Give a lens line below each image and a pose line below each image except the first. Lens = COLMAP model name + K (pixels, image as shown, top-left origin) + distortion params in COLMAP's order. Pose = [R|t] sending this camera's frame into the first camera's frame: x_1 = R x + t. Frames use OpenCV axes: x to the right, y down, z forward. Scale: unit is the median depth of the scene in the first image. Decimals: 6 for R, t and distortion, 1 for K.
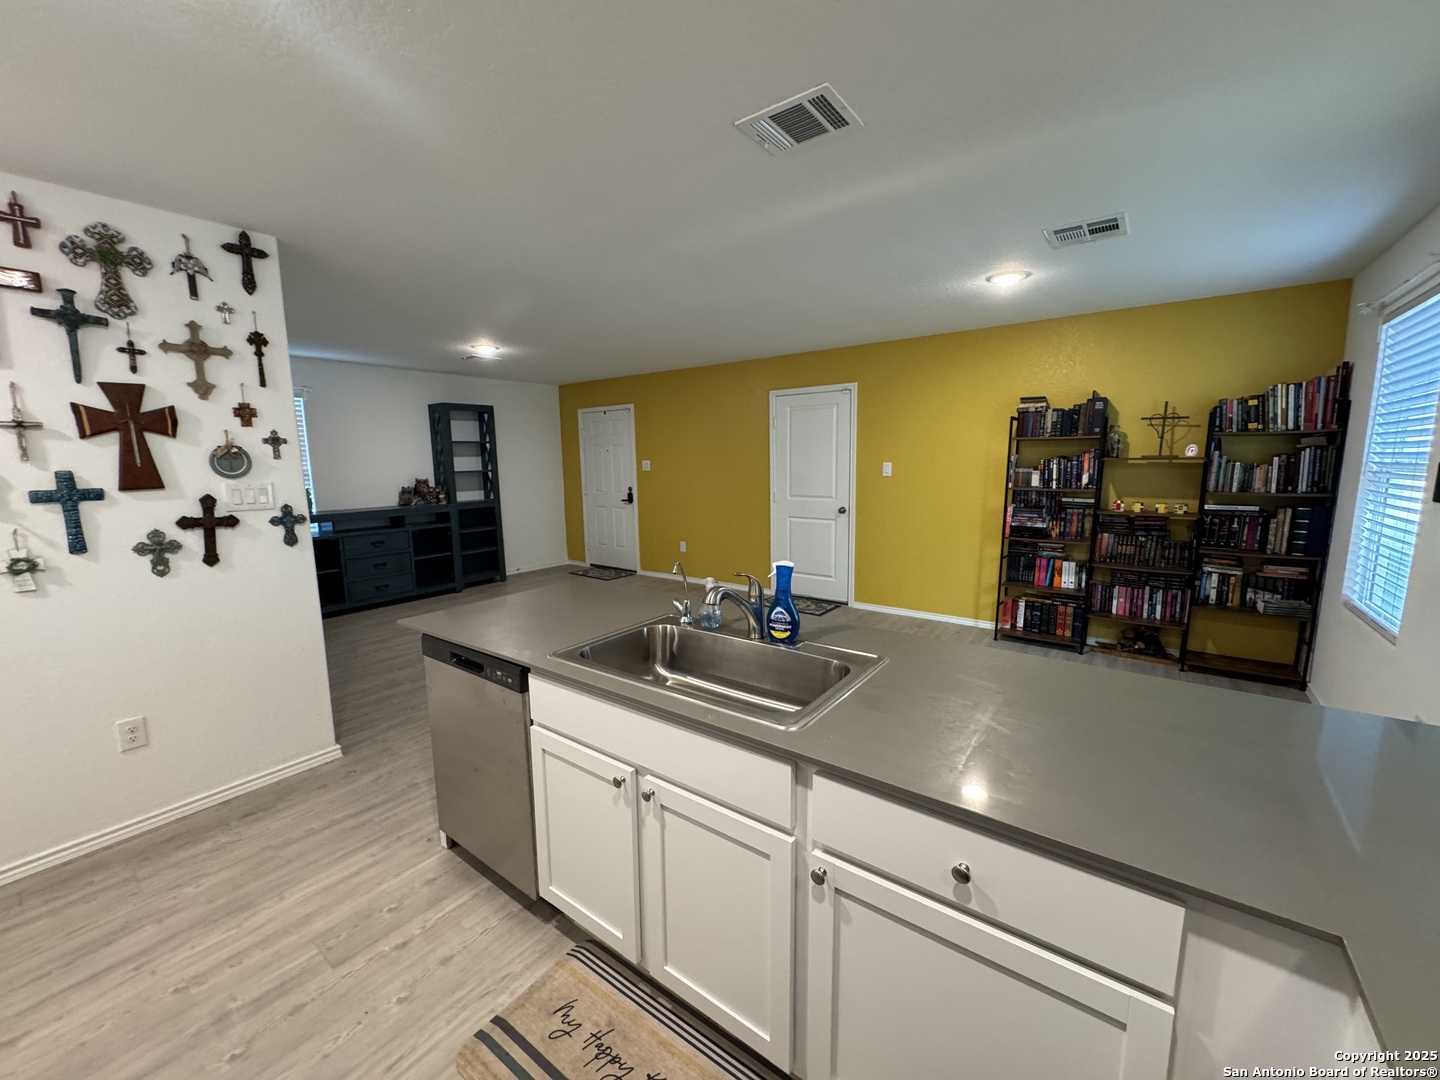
lens RADIAL K [[570.6, 0, 720.0], [0, 570.6, 540.0], [0, 0, 1]] dist [-0.001125, -0.000128]
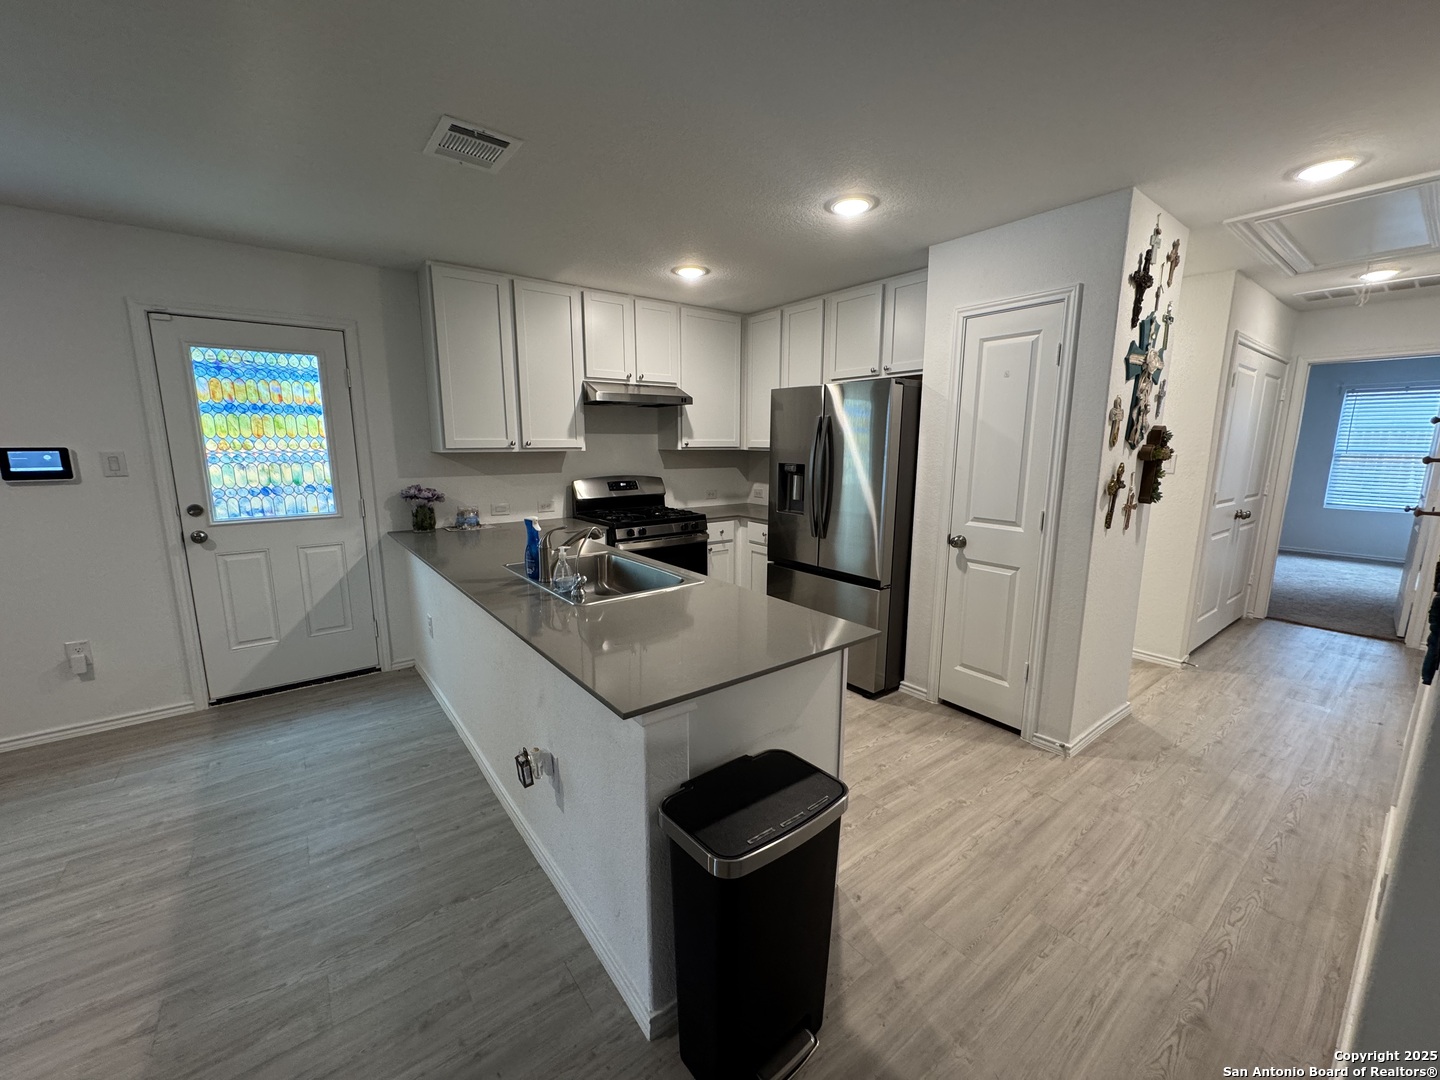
lens RADIAL K [[570.6, 0, 720.0], [0, 570.6, 540.0], [0, 0, 1]] dist [-0.001125, -0.000128]
pose [[-0.962825, -0.035518, 0.267779, -0.456670], [0.048959, 0.951954, 0.302302, -0.198843], [-0.265650, 0.304174, -0.914827, 1.450827]]
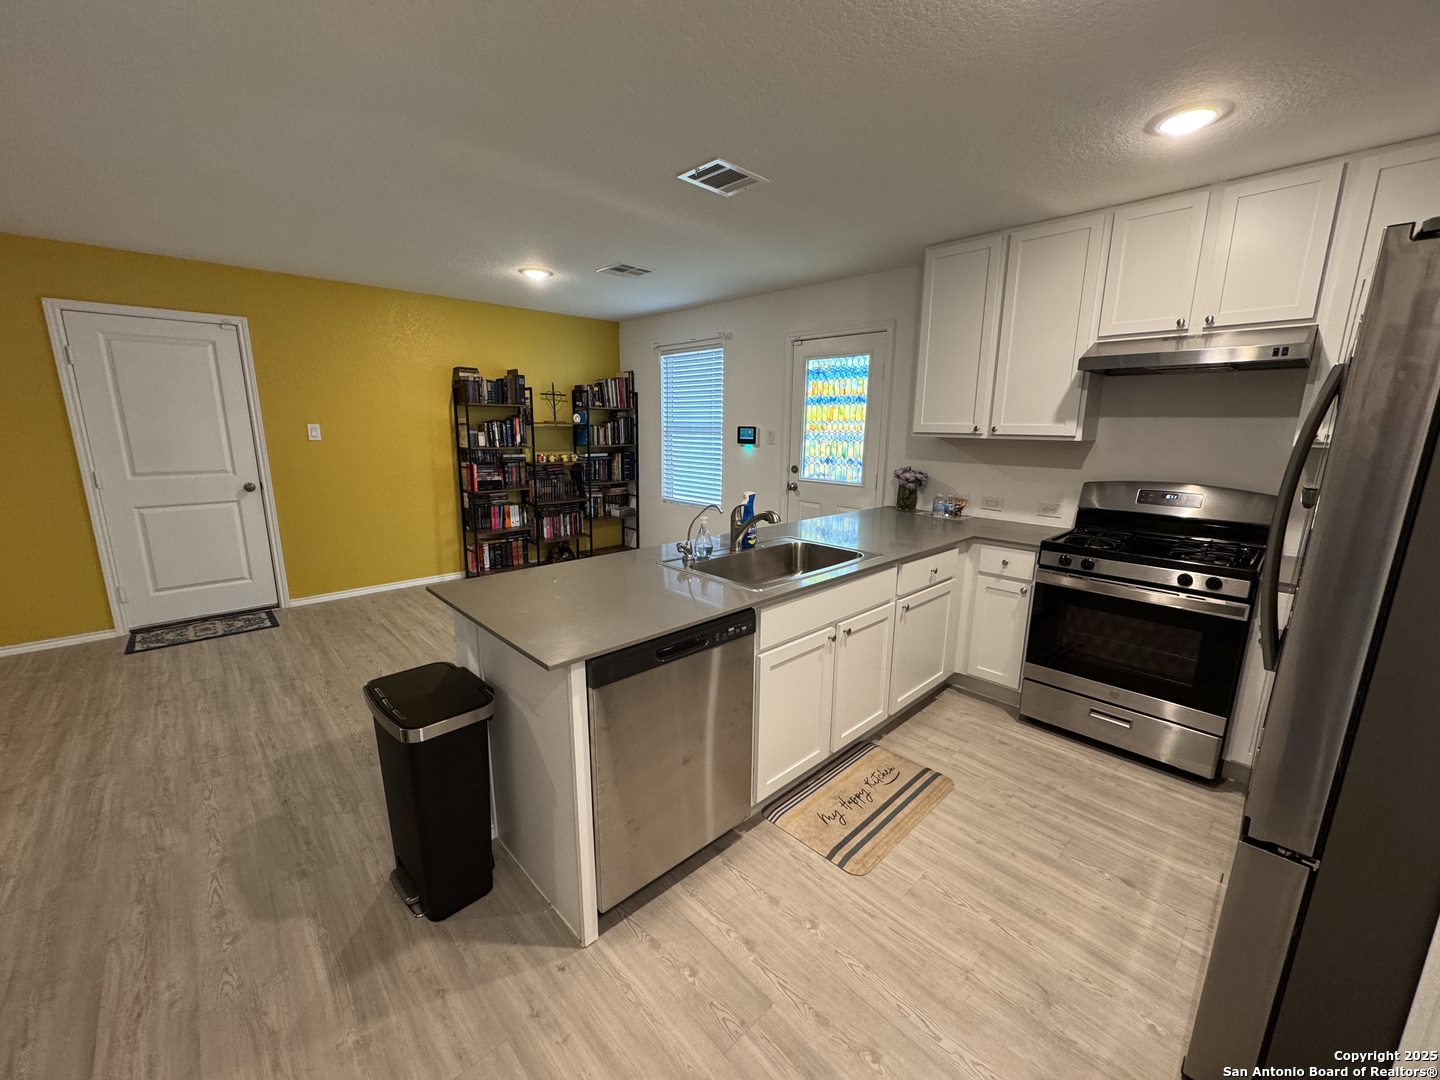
lens RADIAL K [[570.6, 0, 720.0], [0, 570.6, 540.0], [0, 0, 1]] dist [-0.001125, -0.000128]
pose [[0.166211, -0.186088, 0.968372, -0.923697], [0.127908, 0.977804, 0.165947, -0.064395], [-0.977759, 0.096280, 0.186324, 0.557386]]
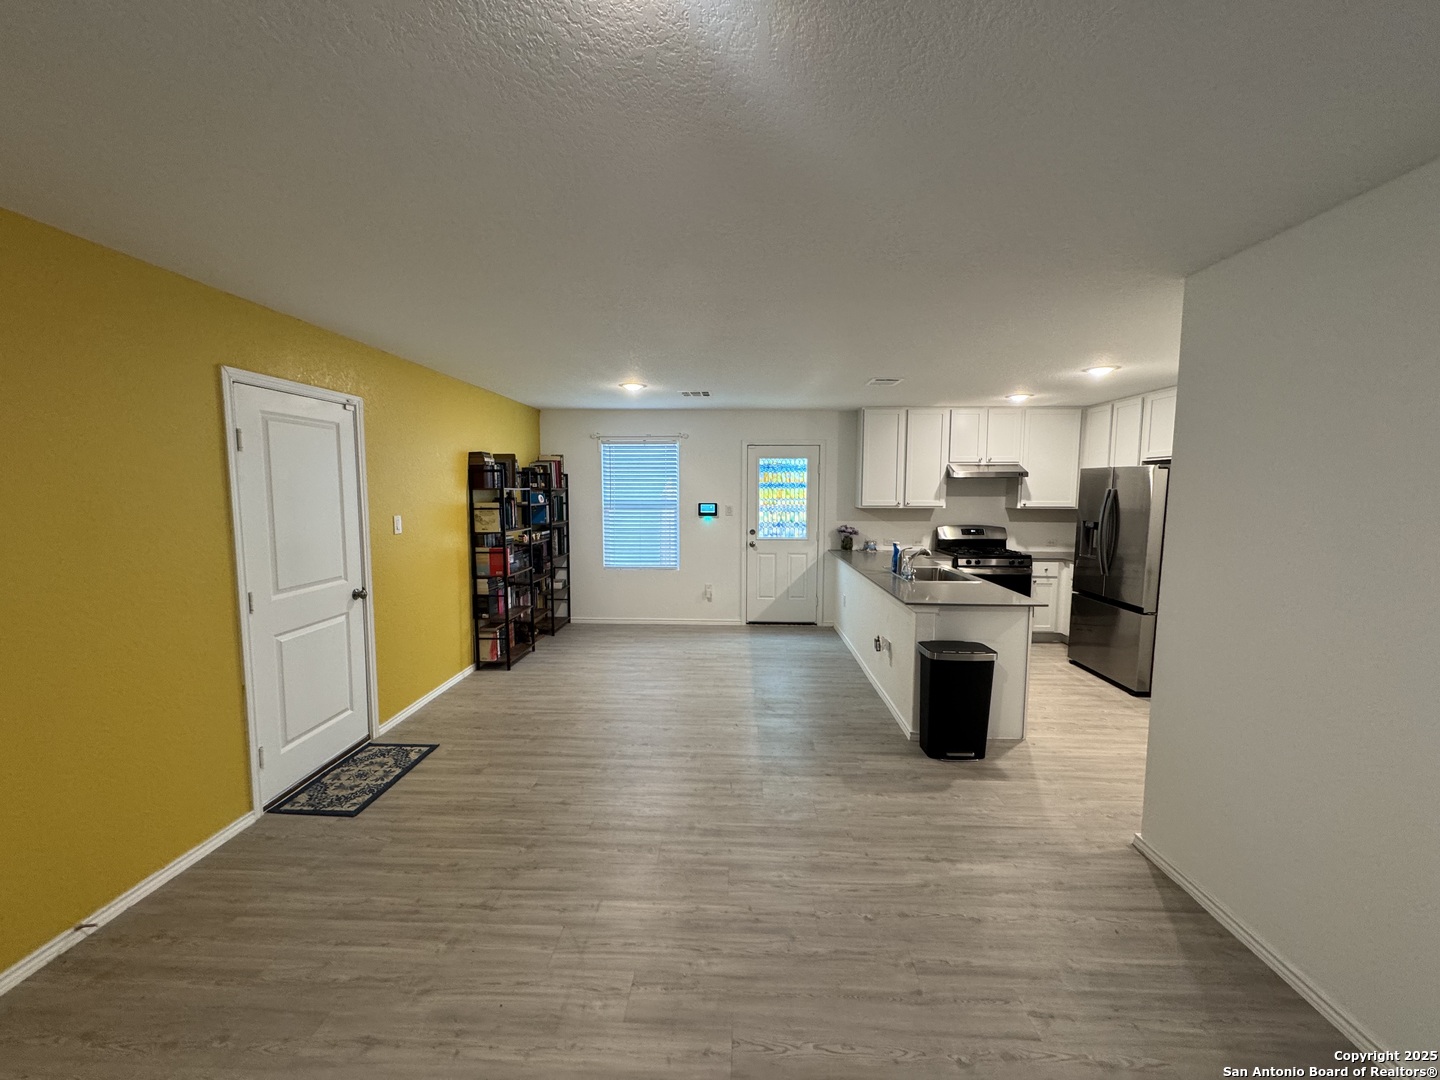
lens RADIAL K [[570.6, 0, 720.0], [0, 570.6, 540.0], [0, 0, 1]] dist [-0.001125, -0.000128]
pose [[-0.568688, -0.064933, 0.819987, -1.129446], [0.121627, 0.979283, 0.161899, -0.354373], [-0.813512, 0.191802, -0.549009, 2.186818]]
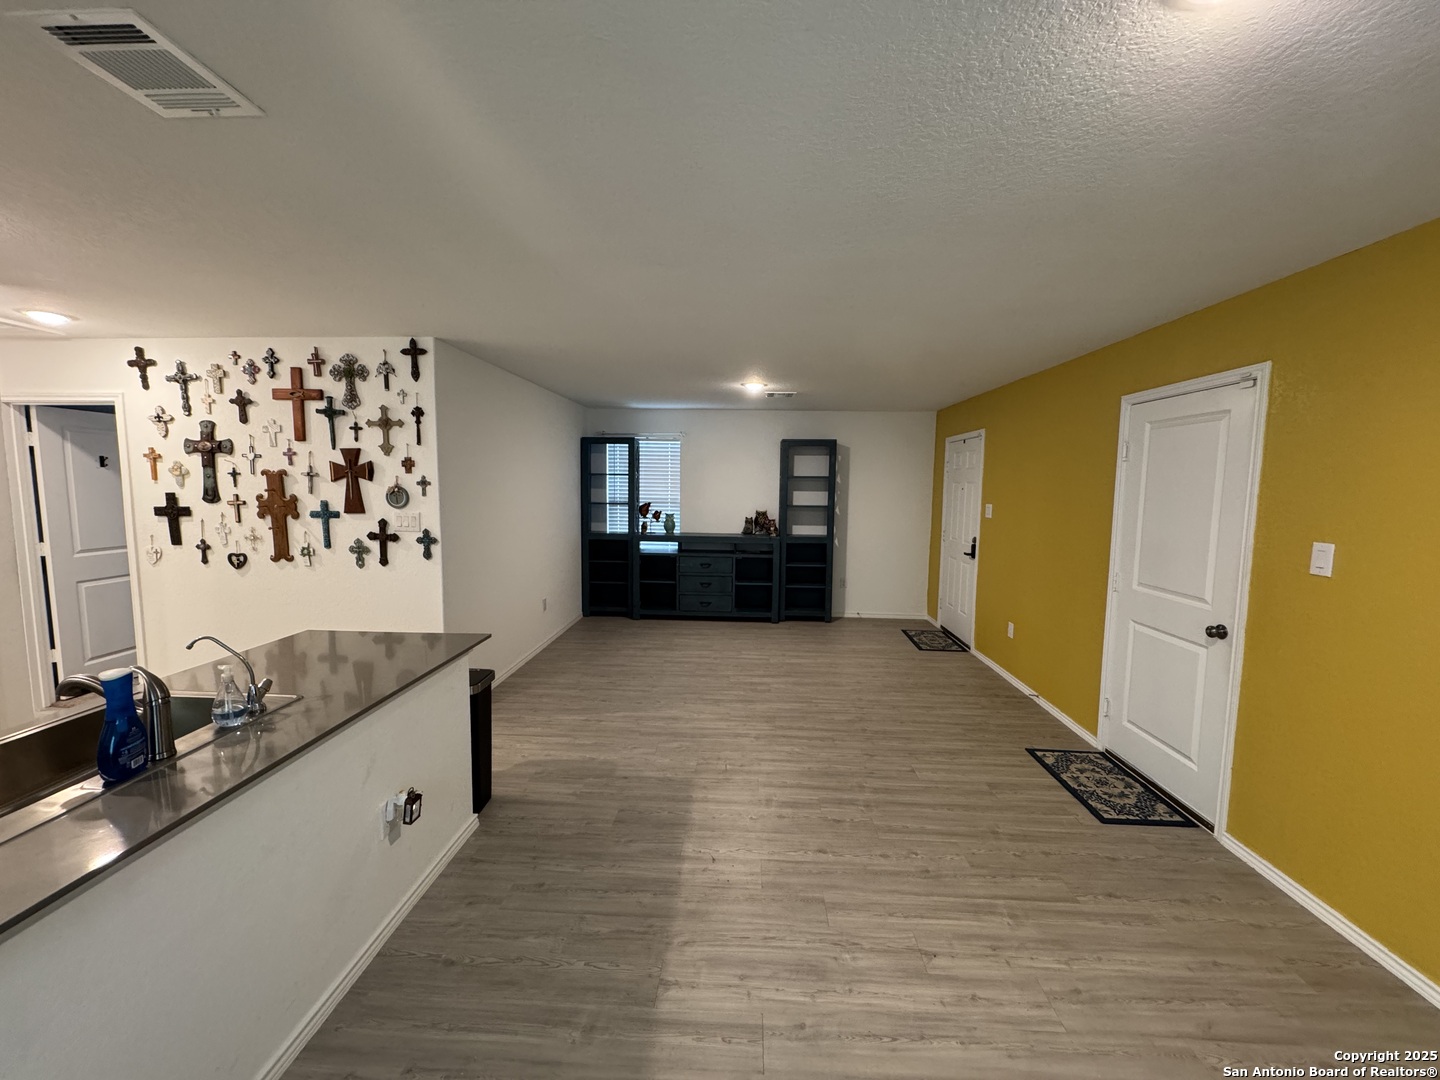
lens RADIAL K [[570.6, 0, 720.0], [0, 570.6, 540.0], [0, 0, 1]] dist [-0.001125, -0.000128]
pose [[0.558965, 0.103008, -0.822768, 0.791570], [-0.140156, 0.989714, 0.028692, -0.180404], [0.817261, 0.099278, 0.567652, 0.827560]]
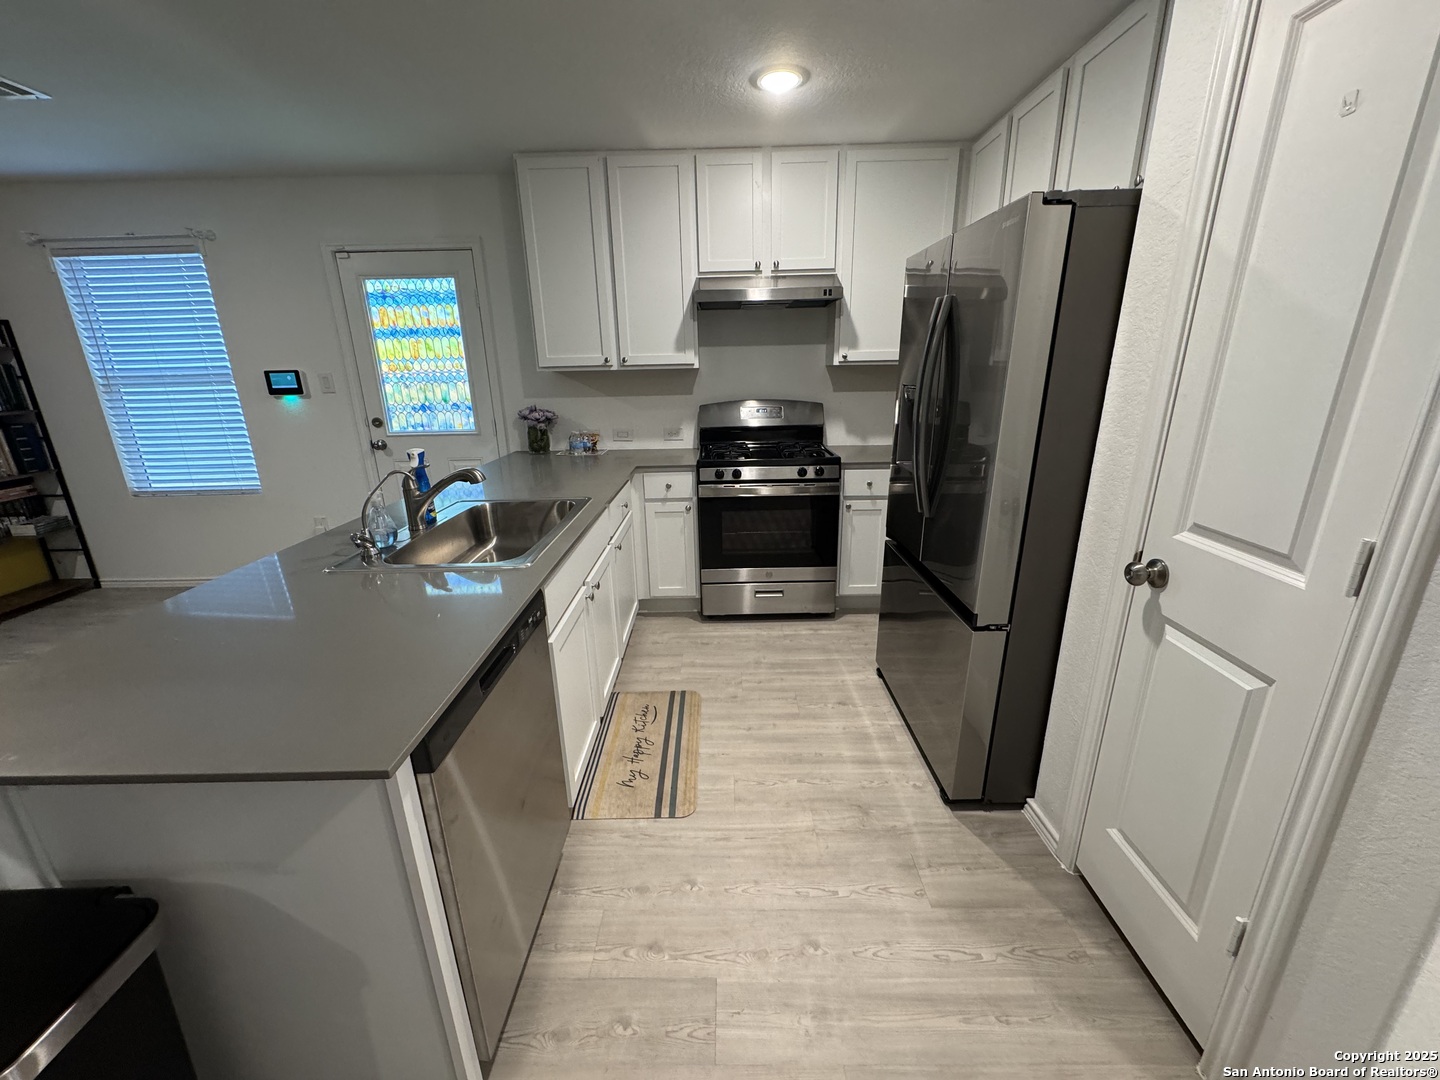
lens RADIAL K [[570.6, 0, 720.0], [0, 570.6, 540.0], [0, 0, 1]] dist [-0.001125, -0.000128]
pose [[-0.595099, -0.214277, 0.774560, -0.774788], [0.141694, 0.920725, 0.363577, -0.080752], [-0.791063, 0.326115, -0.517561, 0.797486]]
